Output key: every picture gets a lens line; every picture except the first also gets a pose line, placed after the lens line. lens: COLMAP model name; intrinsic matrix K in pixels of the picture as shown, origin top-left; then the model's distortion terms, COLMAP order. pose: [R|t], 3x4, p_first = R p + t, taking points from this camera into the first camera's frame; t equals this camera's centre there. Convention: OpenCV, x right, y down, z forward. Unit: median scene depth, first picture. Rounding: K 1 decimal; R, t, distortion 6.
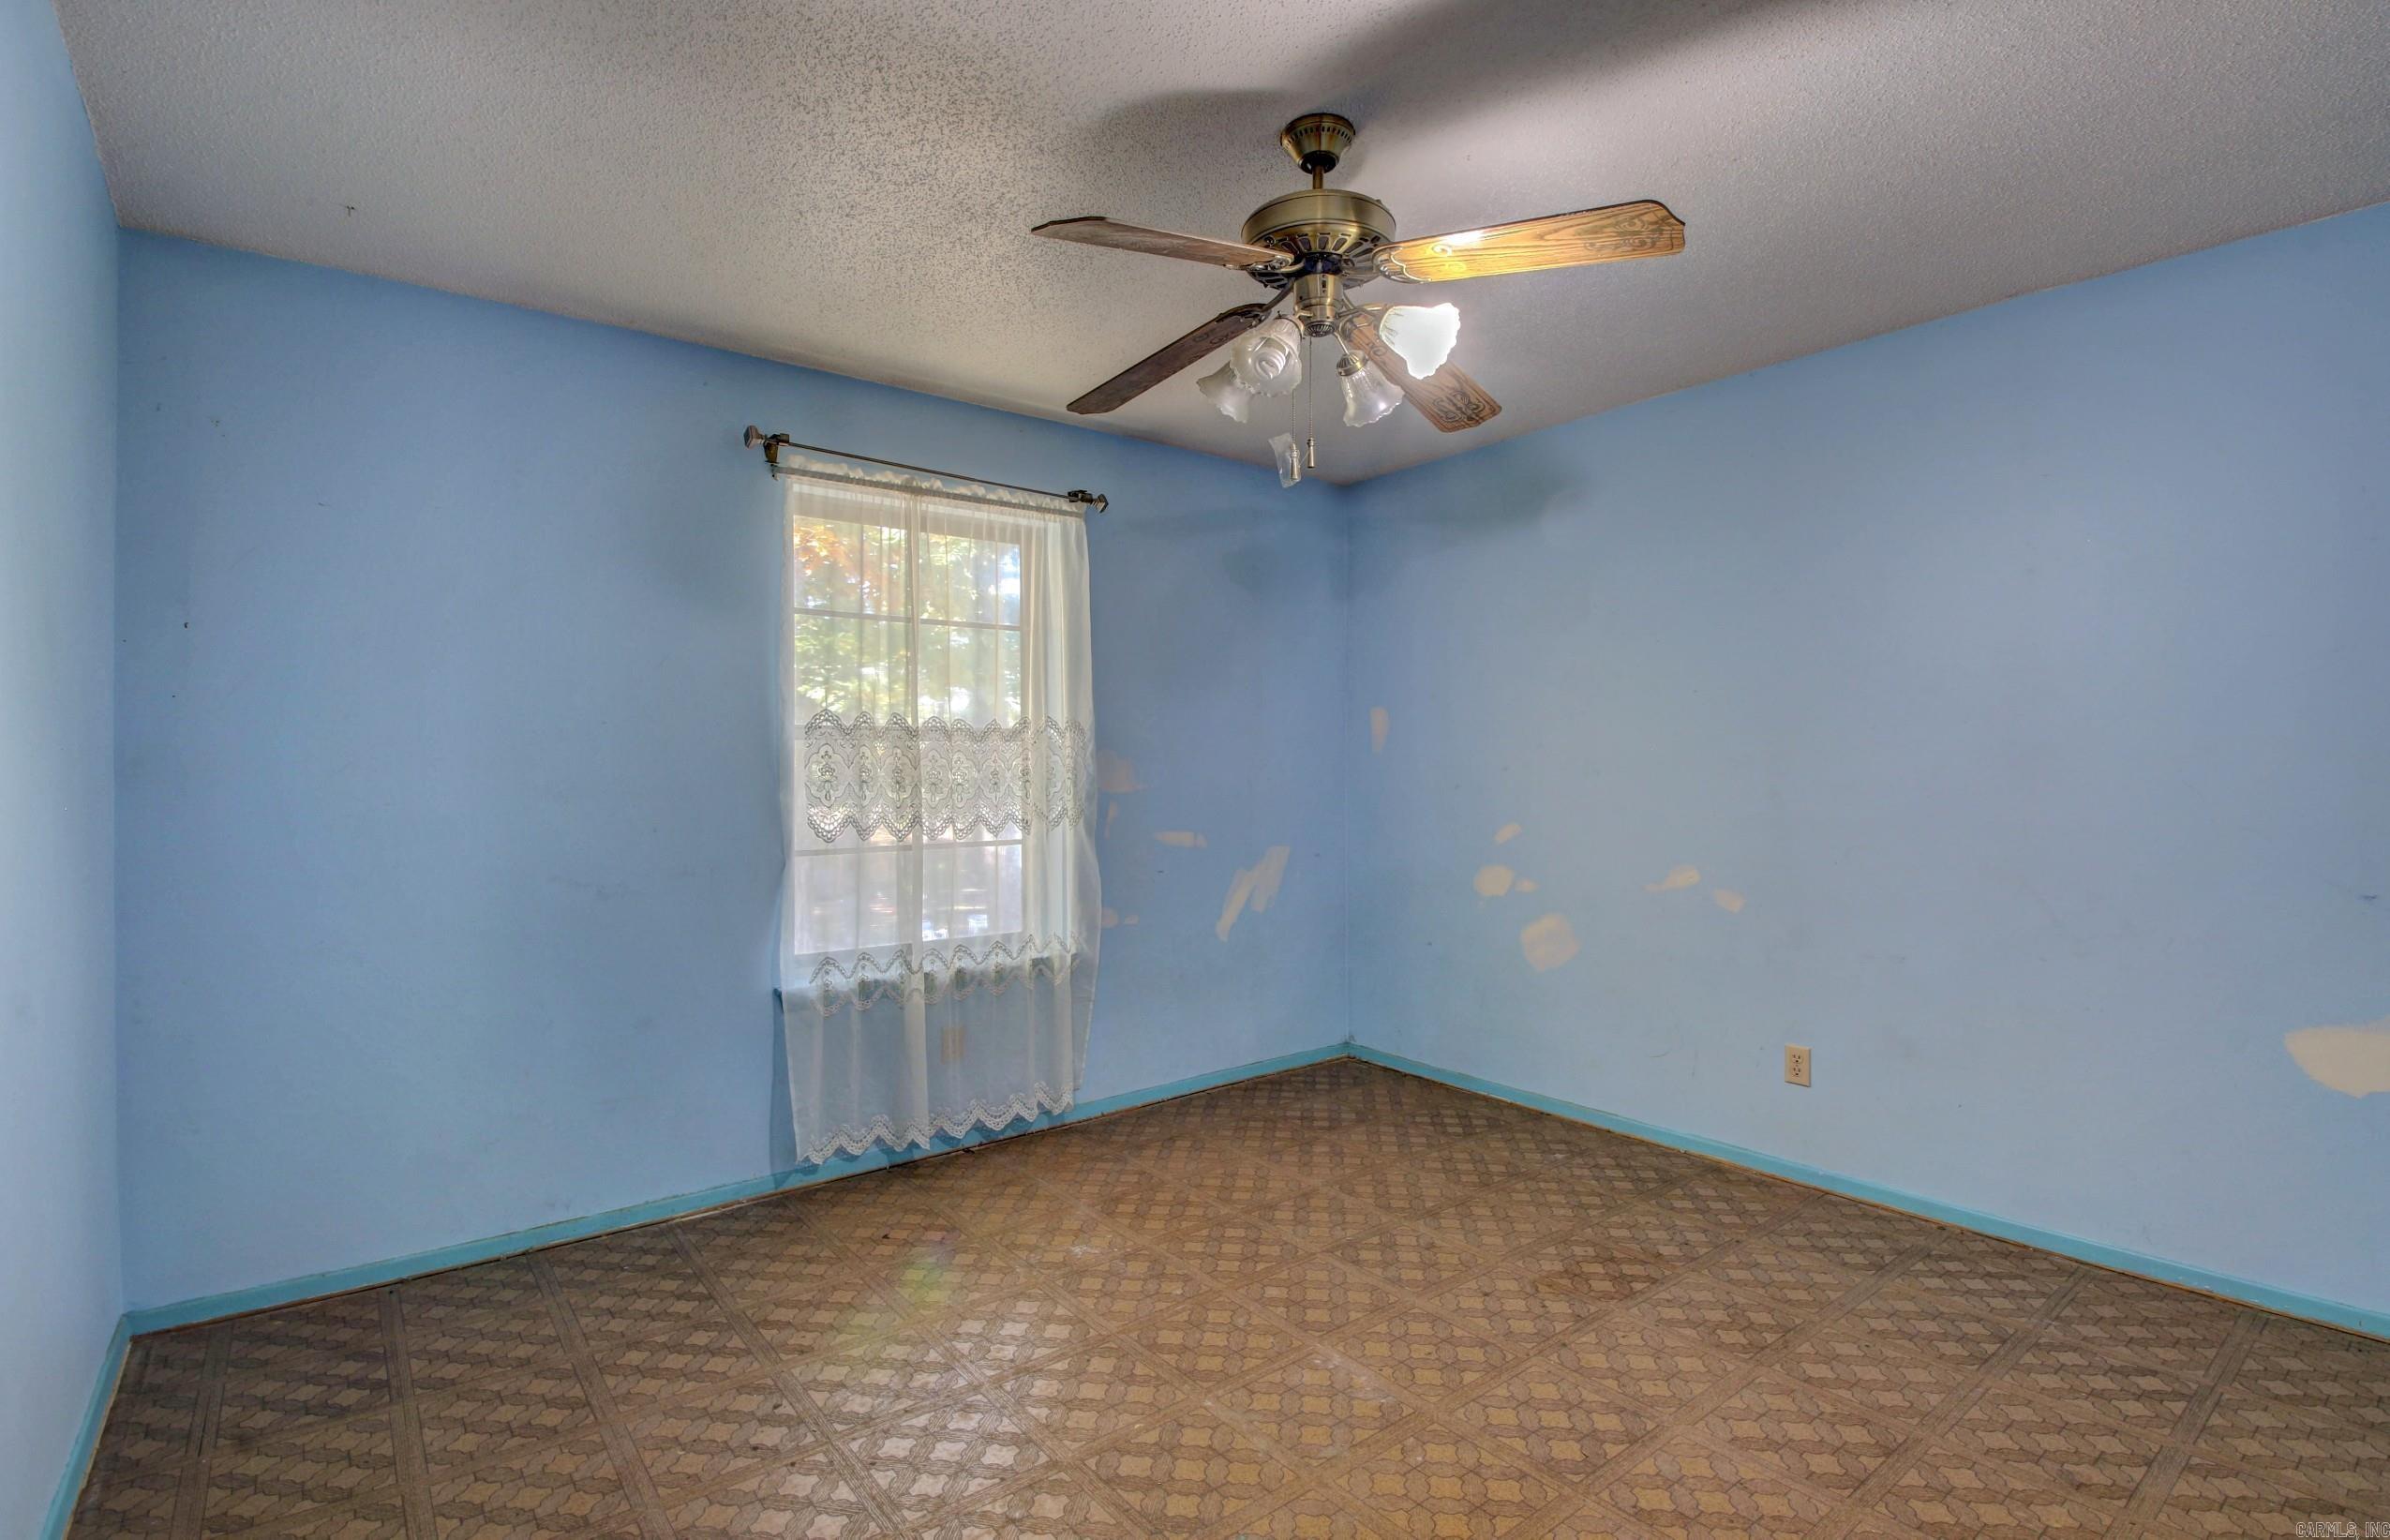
lens RADIAL K [[1118.8, 0, 1187.3], [0, 1118.8, 775.4], [0, 0, 1]] dist [-0.001394, -0.014958]
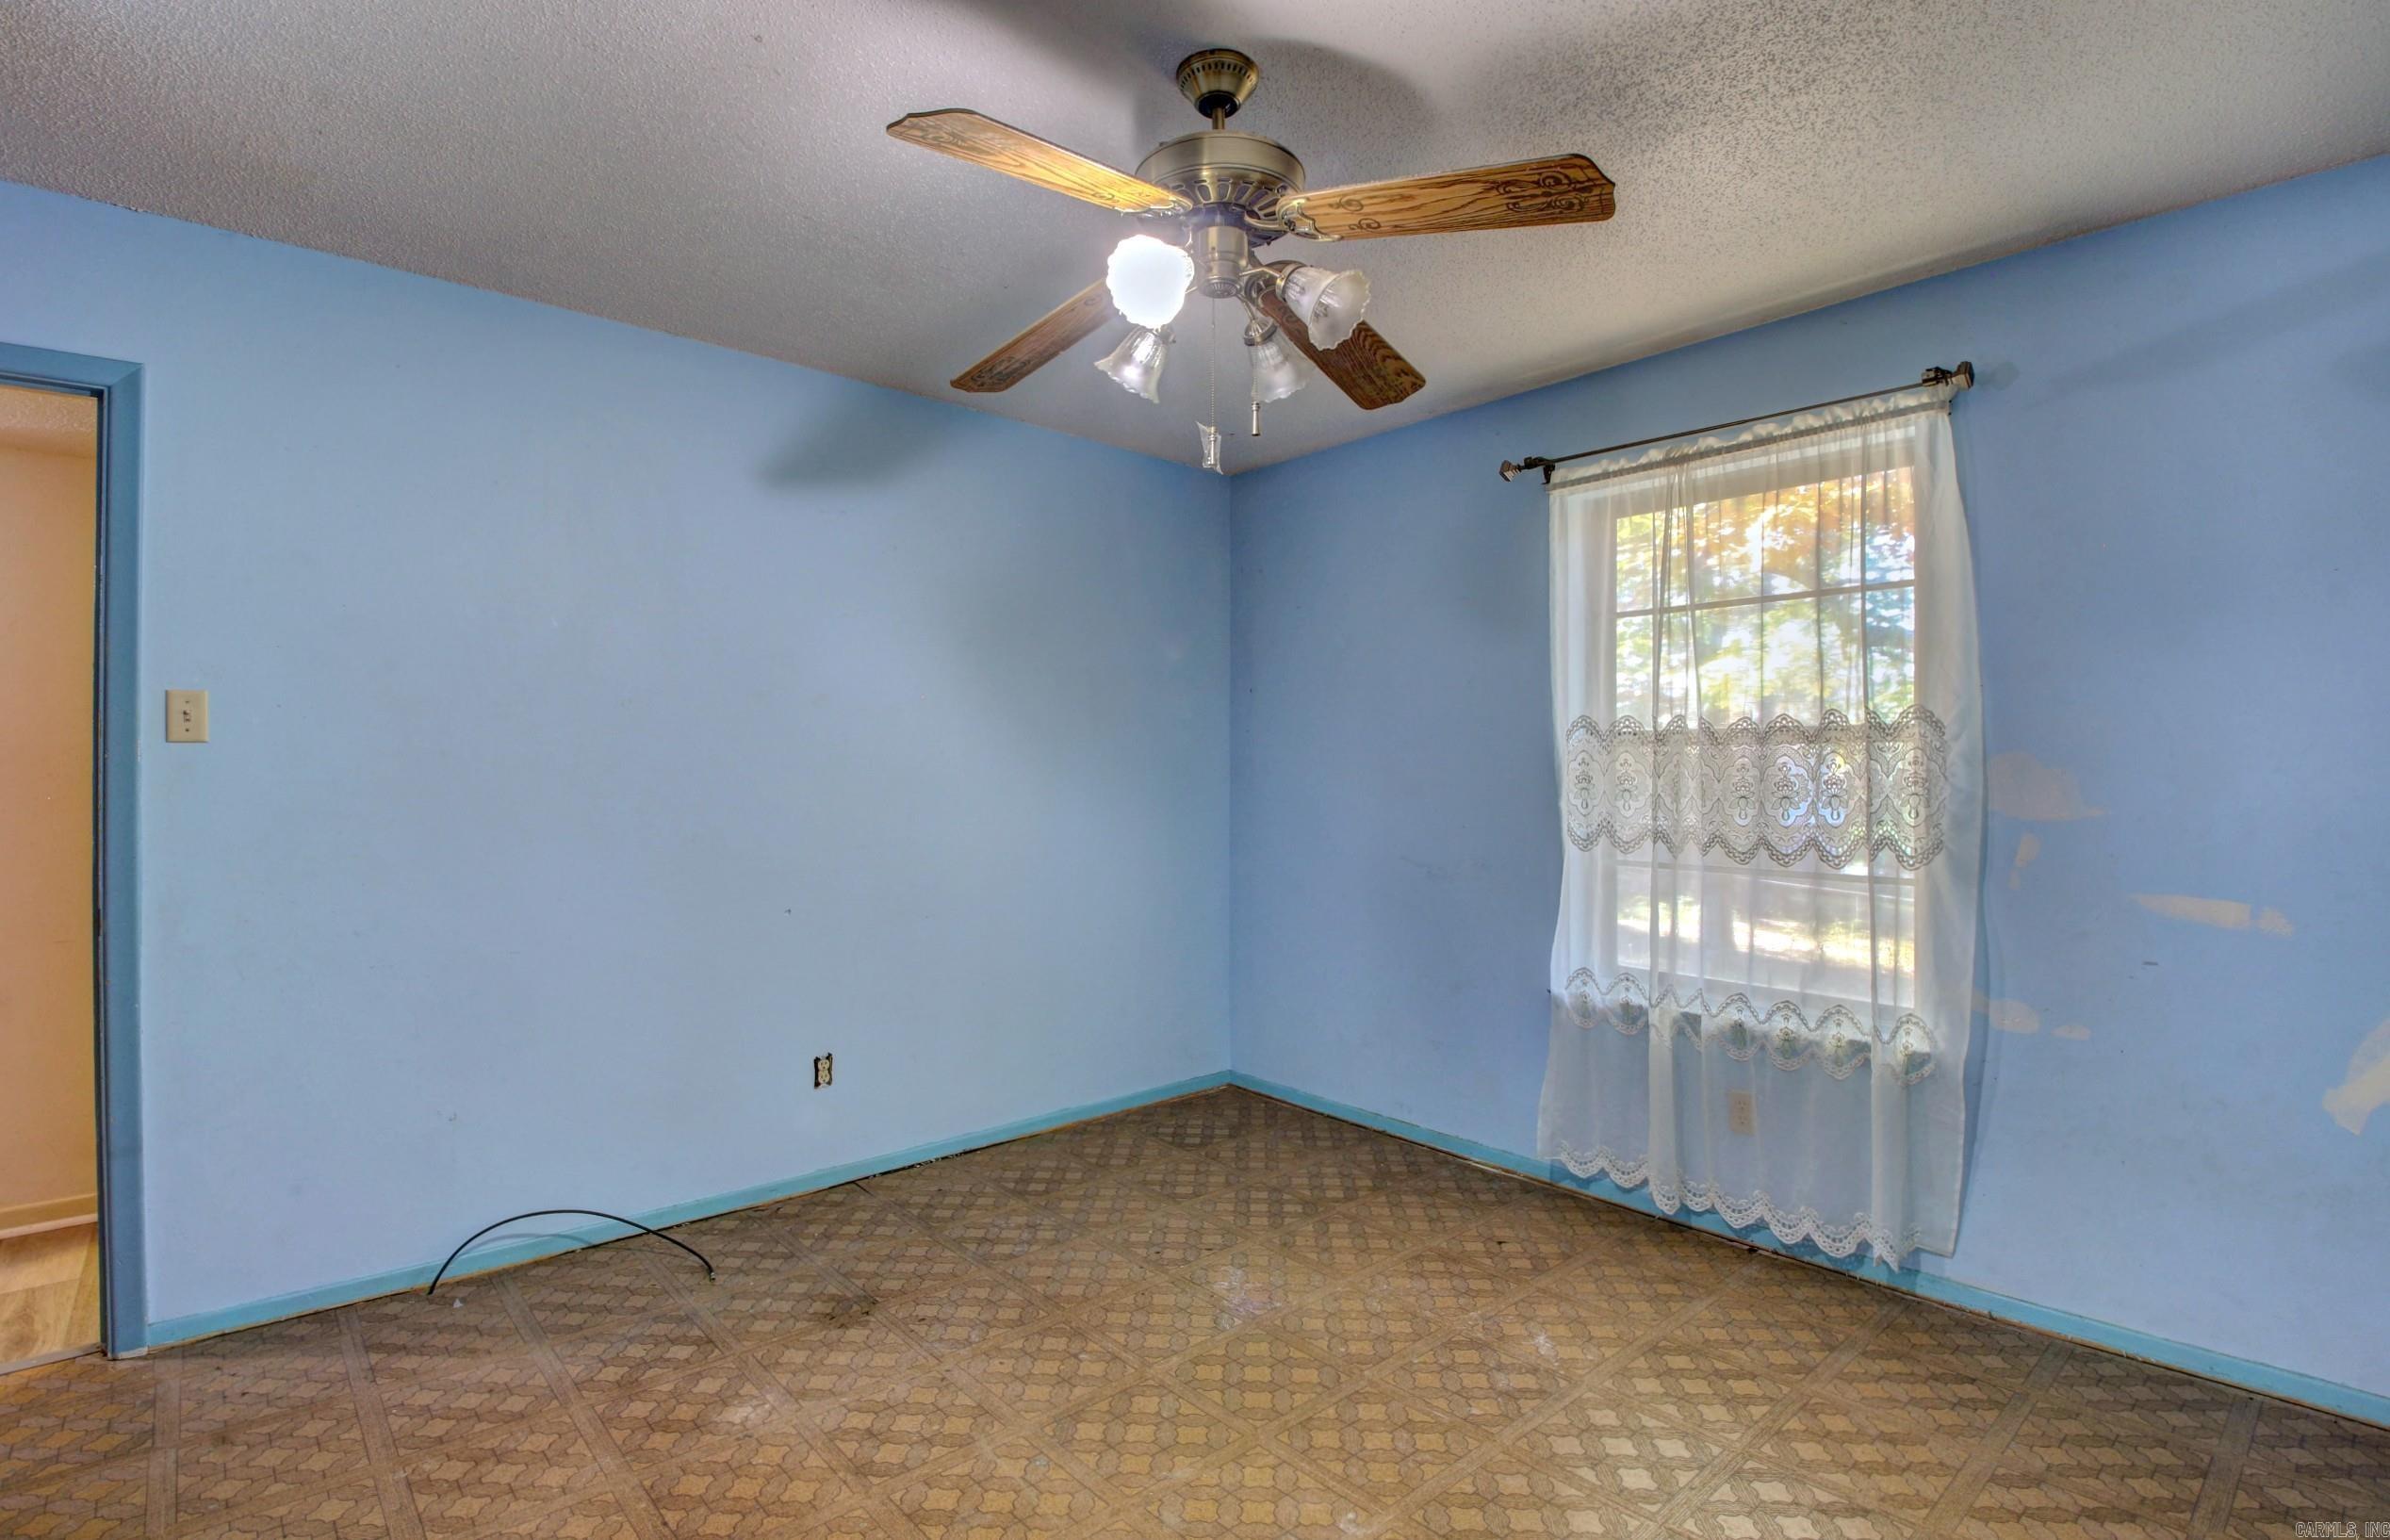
lens RADIAL K [[1118.8, 0, 1190.5], [0, 1118.8, 764.2], [0, 0, 1]] dist [-0.001394, -0.014958]
pose [[0.049304, 0.005199, -0.998770, 0.593853], [-0.004287, 0.999978, 0.004993, -0.018635], [0.998775, 0.004036, 0.049326, 0.557357]]
